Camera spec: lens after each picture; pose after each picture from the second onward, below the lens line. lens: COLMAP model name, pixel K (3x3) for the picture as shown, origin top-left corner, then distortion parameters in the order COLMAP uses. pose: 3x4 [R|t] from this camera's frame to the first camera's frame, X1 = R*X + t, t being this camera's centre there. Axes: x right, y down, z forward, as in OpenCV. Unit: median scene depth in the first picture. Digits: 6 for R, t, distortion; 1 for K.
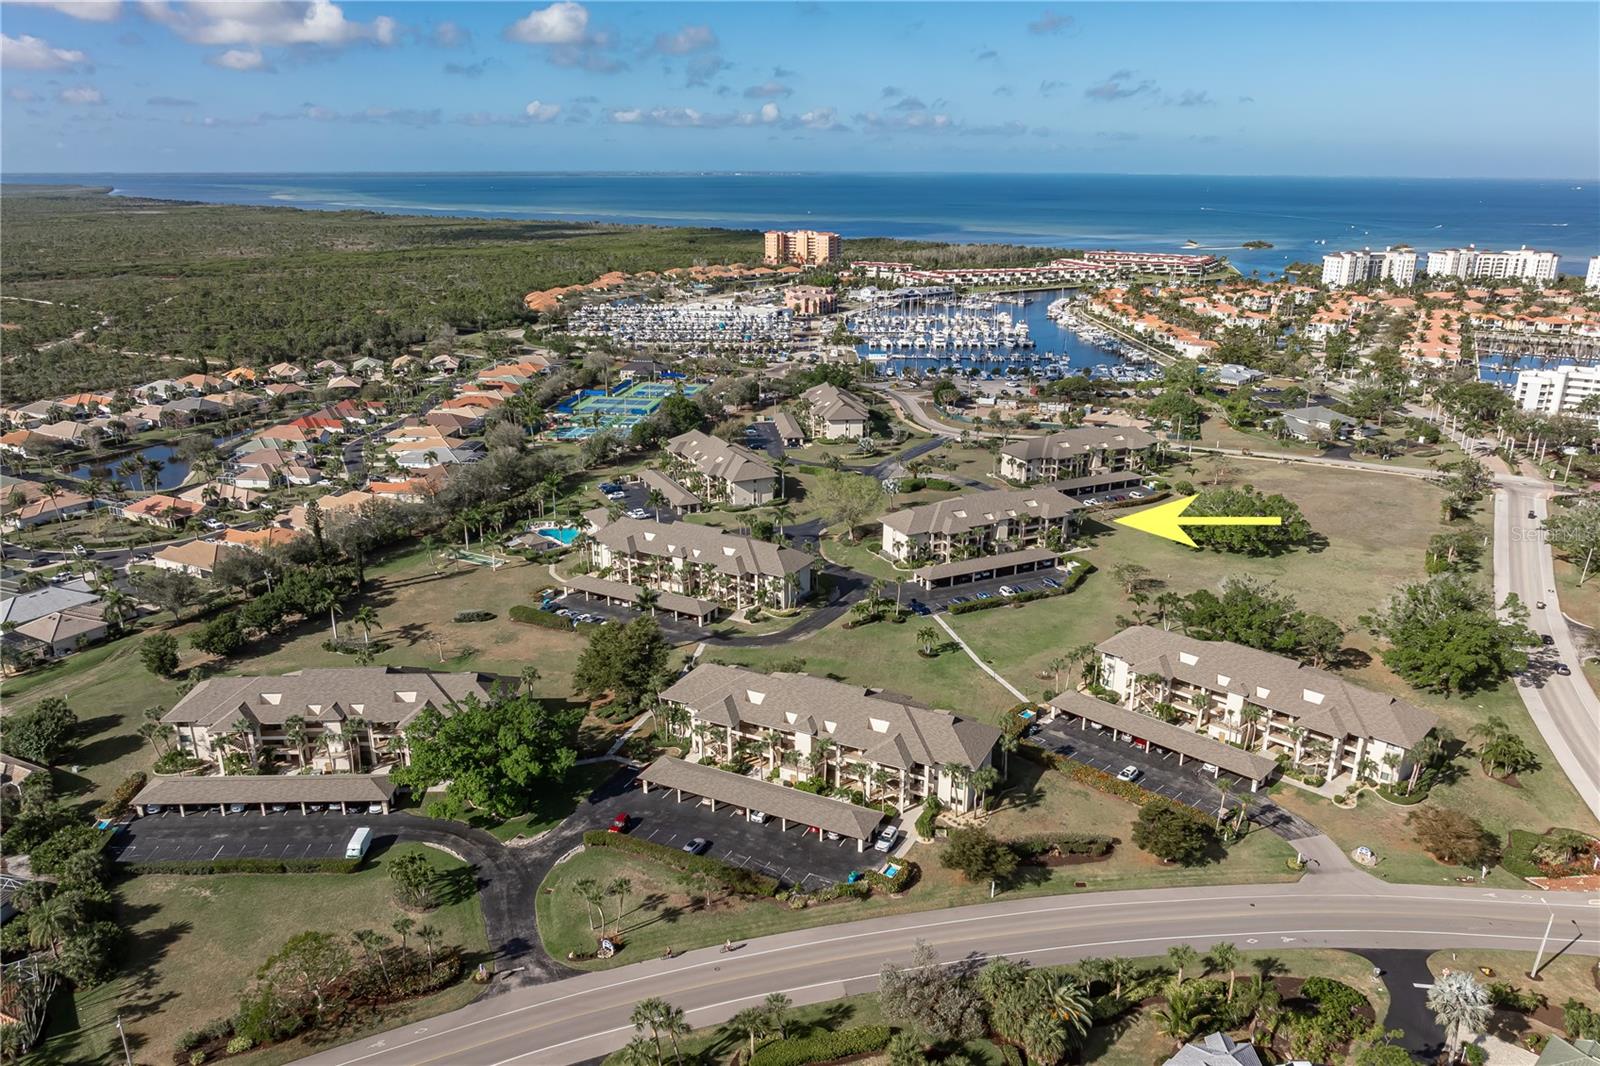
lens RADIAL K [[1137.7, 0, 800.0], [0, 1137.7, 533.0], [0, 0, 1]] dist [-0.015949, -0.005642]
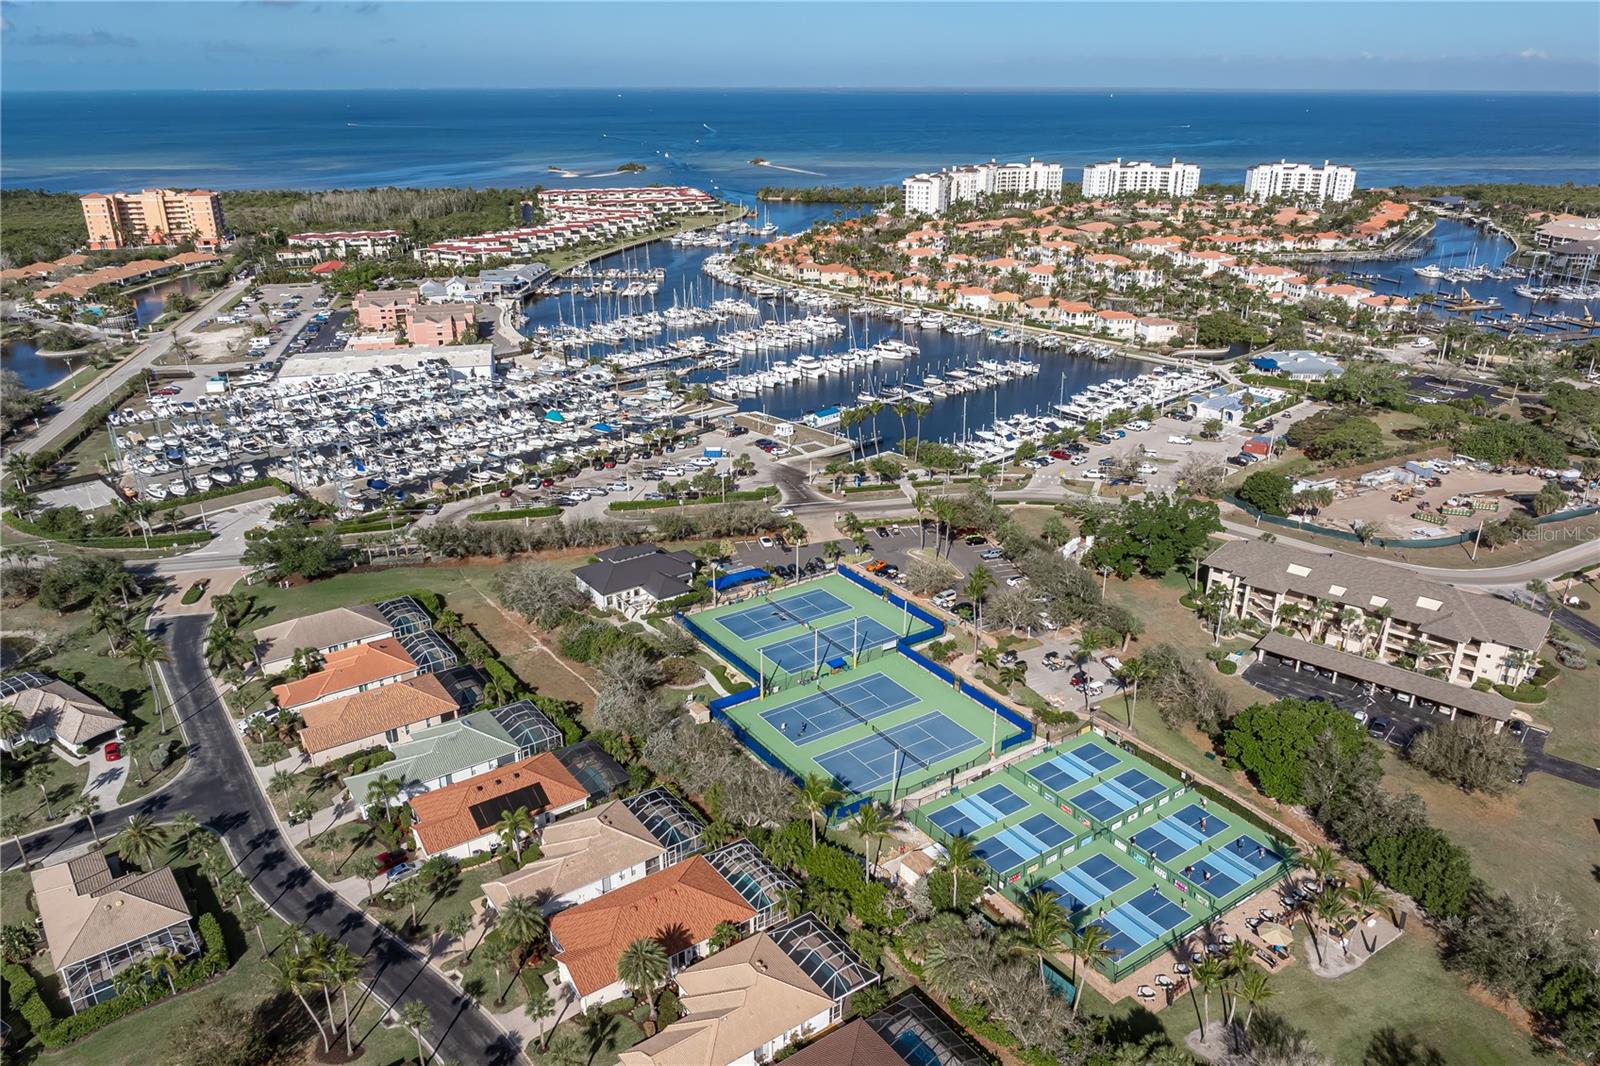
lens RADIAL K [[1157.8, 0, 800.0], [0, 1157.8, 533.0], [0, 0, 1]] dist [-0.022475, 0.000072]
pose [[0.740620, -0.247967, 0.624495, -0.515141], [0.209386, 0.968306, 0.136161, -0.294783], [-0.638466, 0.029917, 0.769068, 0.924209]]
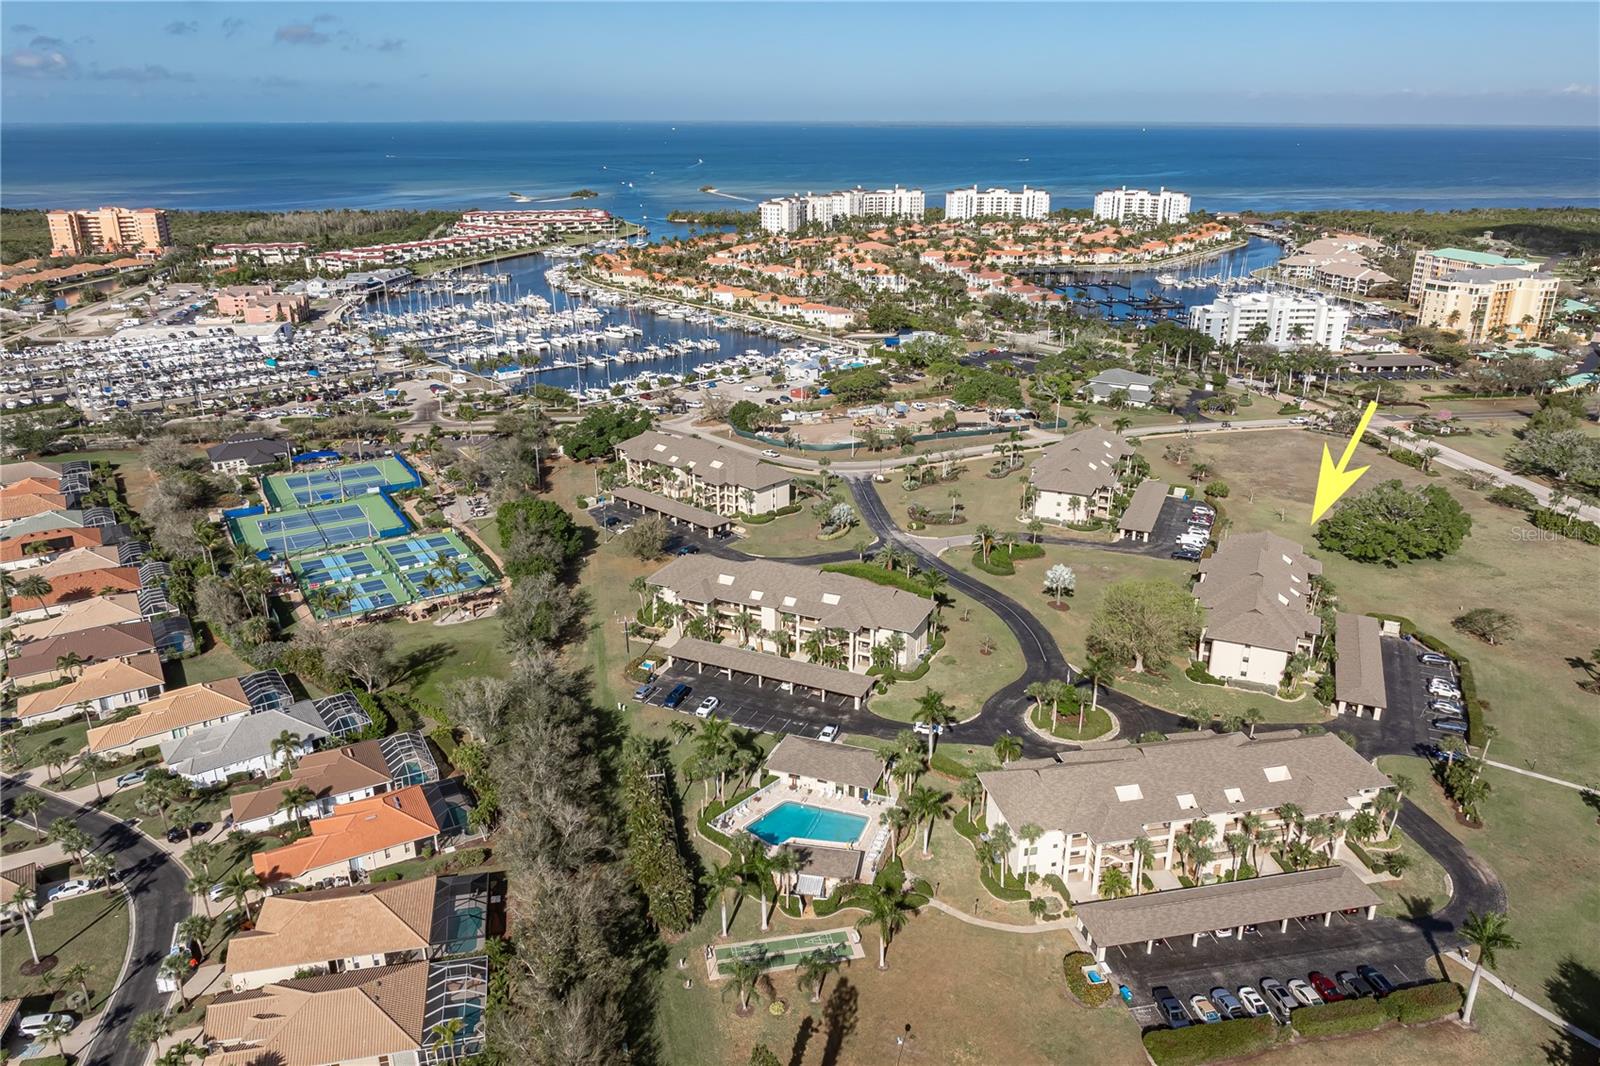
lens RADIAL K [[1137.7, 0, 800.0], [0, 1137.7, 533.0], [0, 0, 1]] dist [-0.015949, -0.005642]
pose [[0.767308, -0.223485, 0.601076, -0.418044], [0.198605, 0.974041, 0.108626, -0.157754], [-0.609749, 0.036027, 0.791775, 0.486947]]
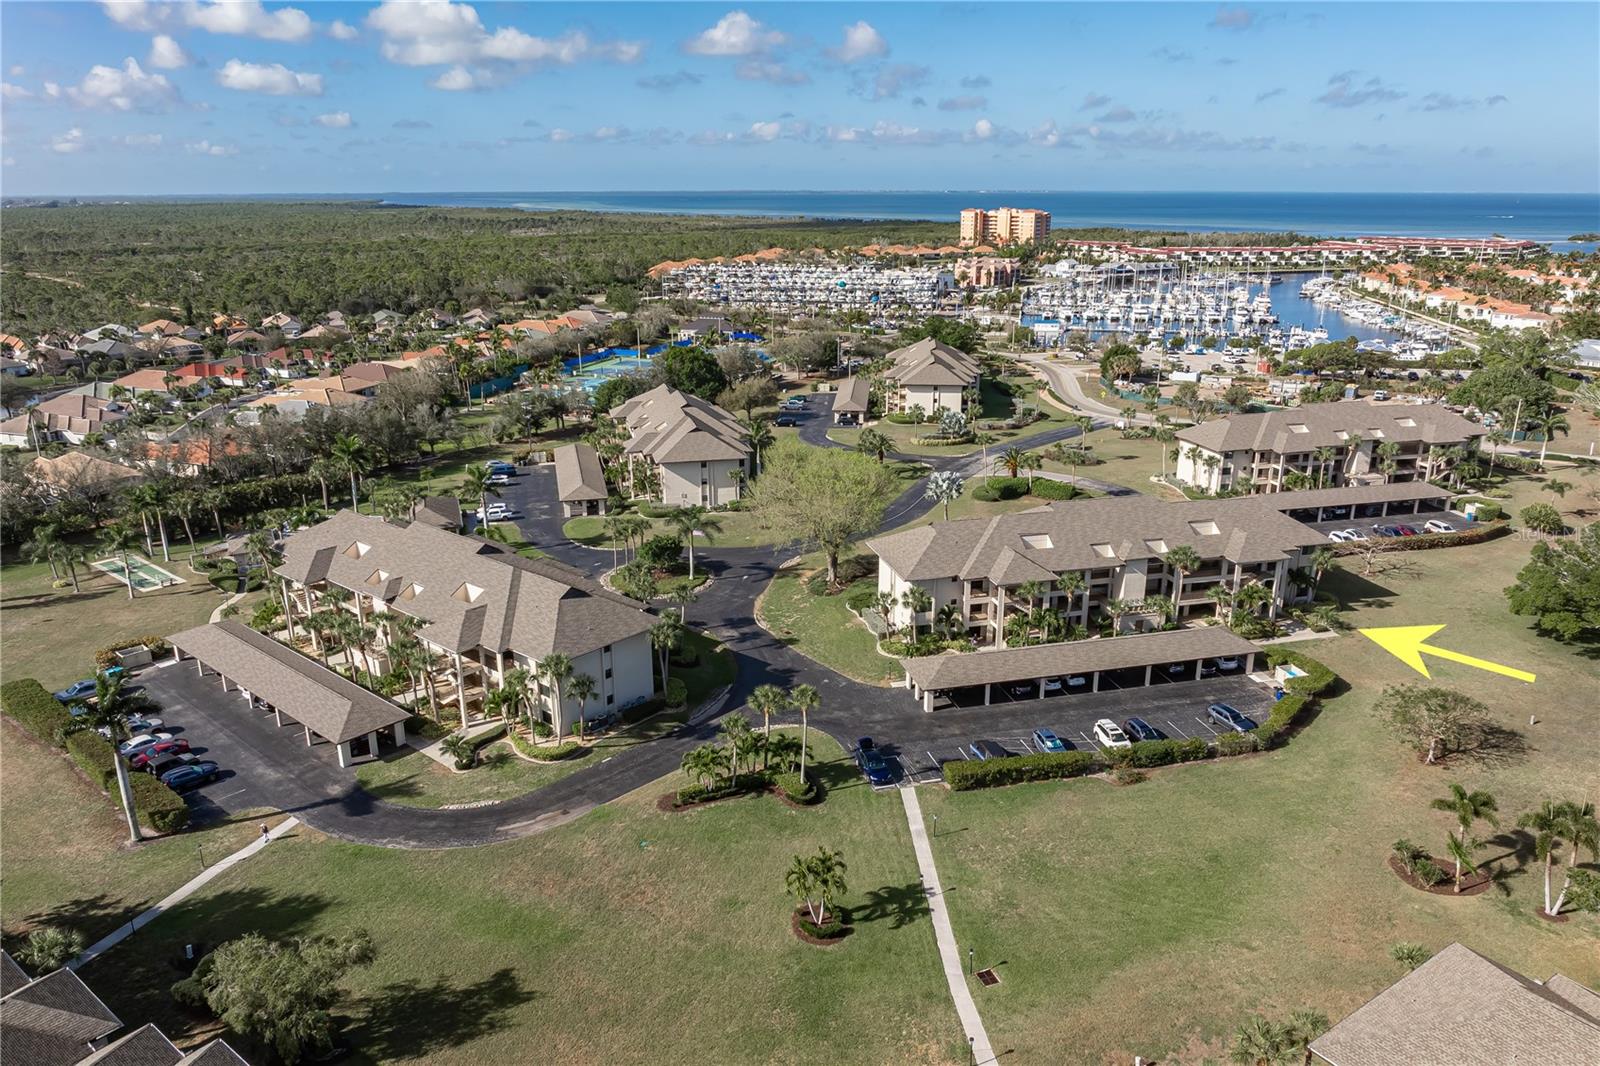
lens RADIAL K [[1137.7, 0, 800.0], [0, 1137.7, 533.0], [0, 0, 1]] dist [-0.015949, -0.005642]
pose [[0.978013, 0.054817, -0.201211, 0.110789], [-0.058546, 0.998205, -0.012624, -0.007000], [0.200157, 0.024127, 0.979467, 0.420612]]
